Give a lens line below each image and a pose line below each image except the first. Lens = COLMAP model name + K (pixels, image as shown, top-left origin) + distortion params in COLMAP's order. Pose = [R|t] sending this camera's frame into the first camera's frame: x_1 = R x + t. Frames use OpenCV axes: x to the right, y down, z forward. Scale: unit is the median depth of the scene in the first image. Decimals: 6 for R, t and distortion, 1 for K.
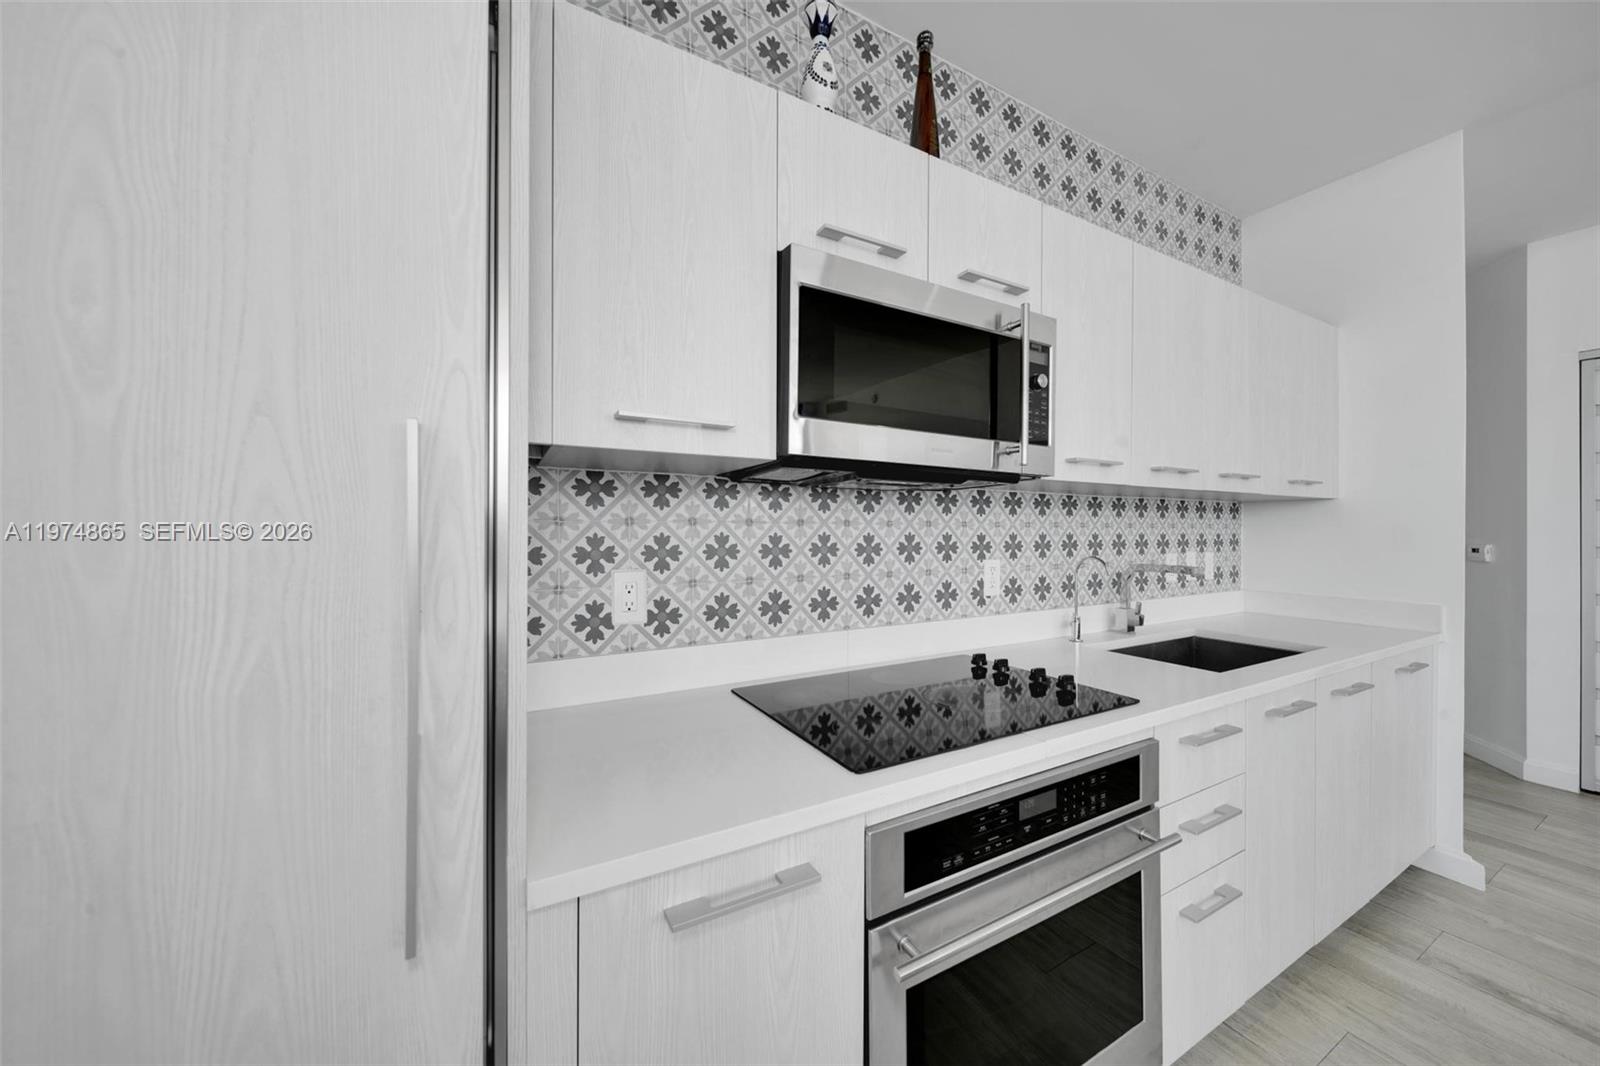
lens RADIAL K [[562.7, 0, 801.0], [0, 562.7, 528.4], [0, 0, 1]] dist [-0.002683, -0.001174]
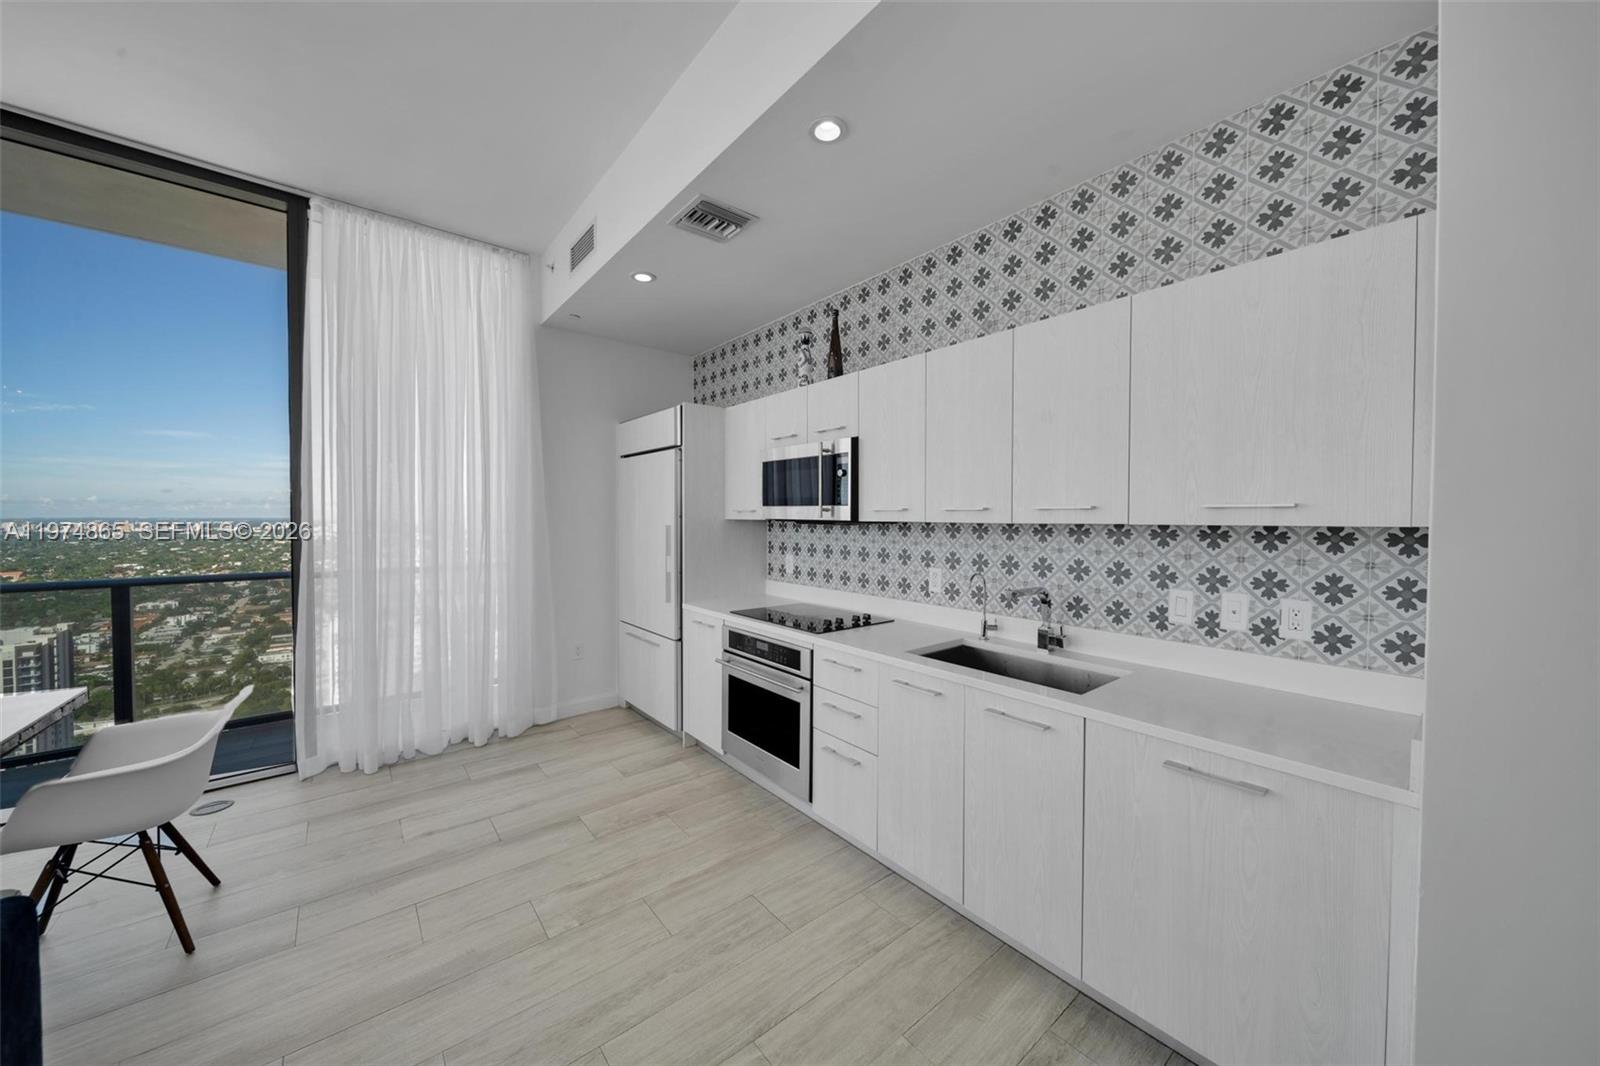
lens RADIAL K [[562.7, 0, 802.7], [0, 562.7, 529.7], [0, 0, 1]] dist [-0.002683, -0.001174]
pose [[0.182184, 0.021309, -0.983033, 2.136464], [-0.001864, 0.999771, 0.021326, -0.095148], [0.983263, -0.002053, 0.182182, 0.465962]]
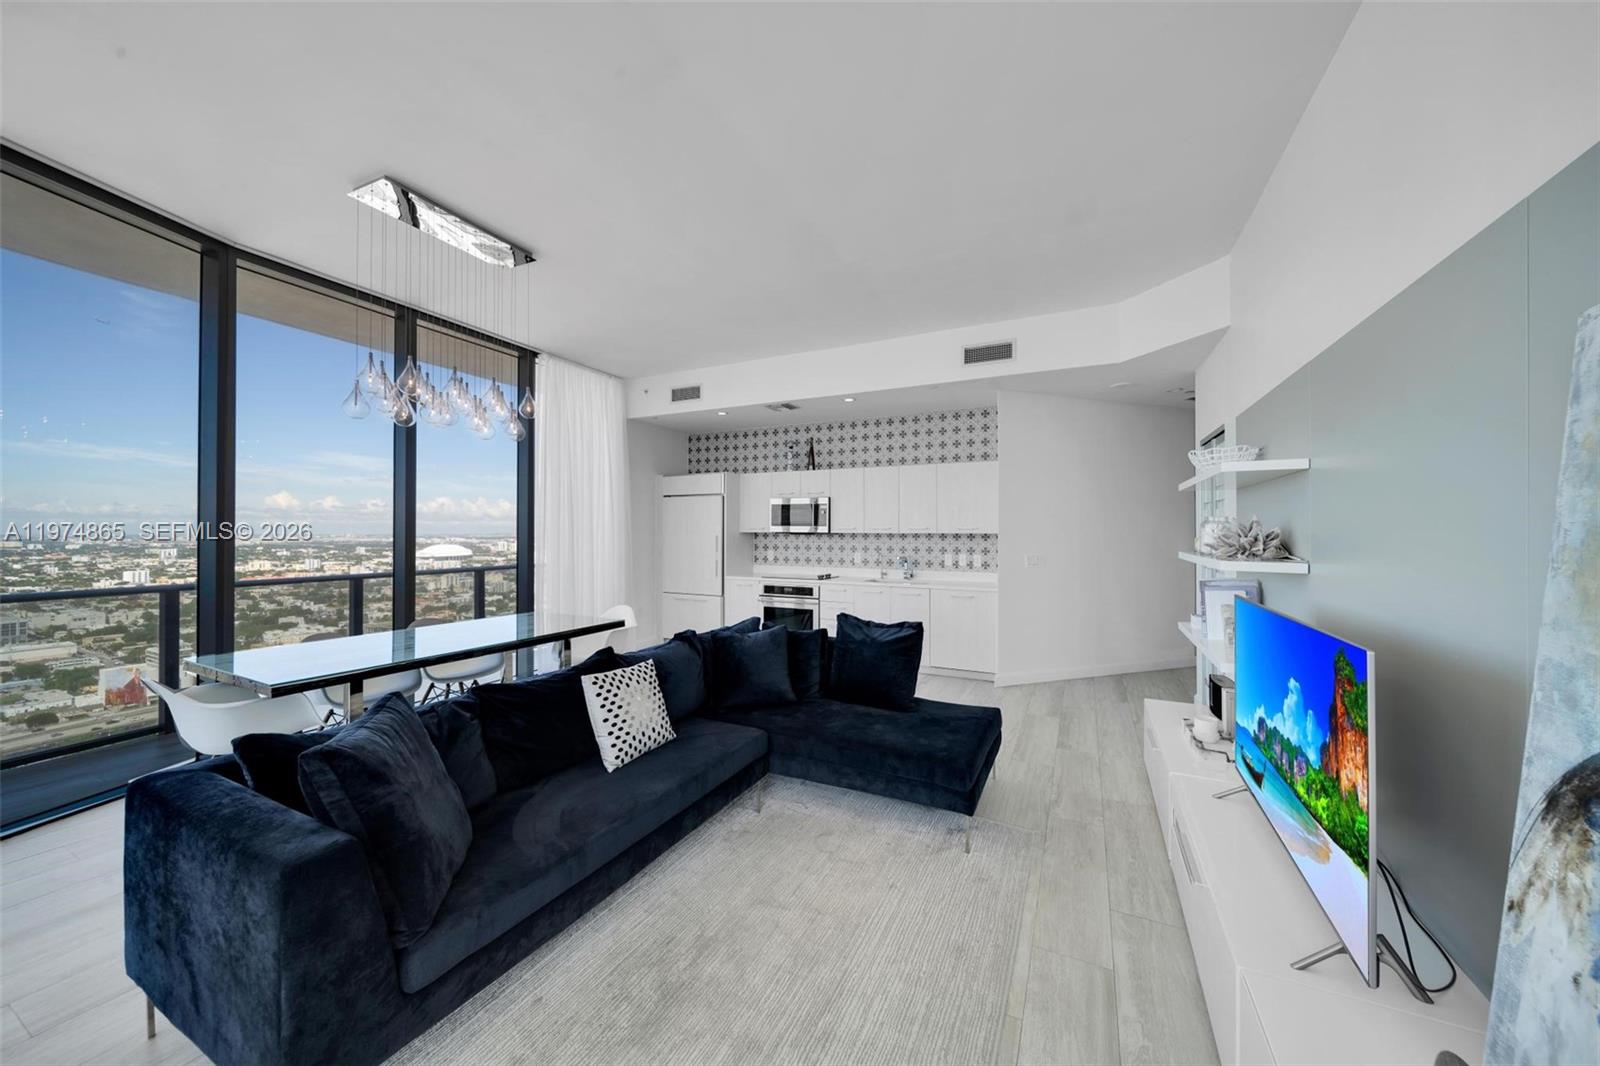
lens RADIAL K [[562.7, 0, 803.3], [0, 562.7, 530.8], [0, 0, 1]] dist [-0.002683, -0.001174]
pose [[0.568347, -0.001741, -0.822787, 3.756408], [0.000420, 0.999998, -0.001826, -0.092981], [0.822789, 0.000692, 0.568346, -1.592185]]
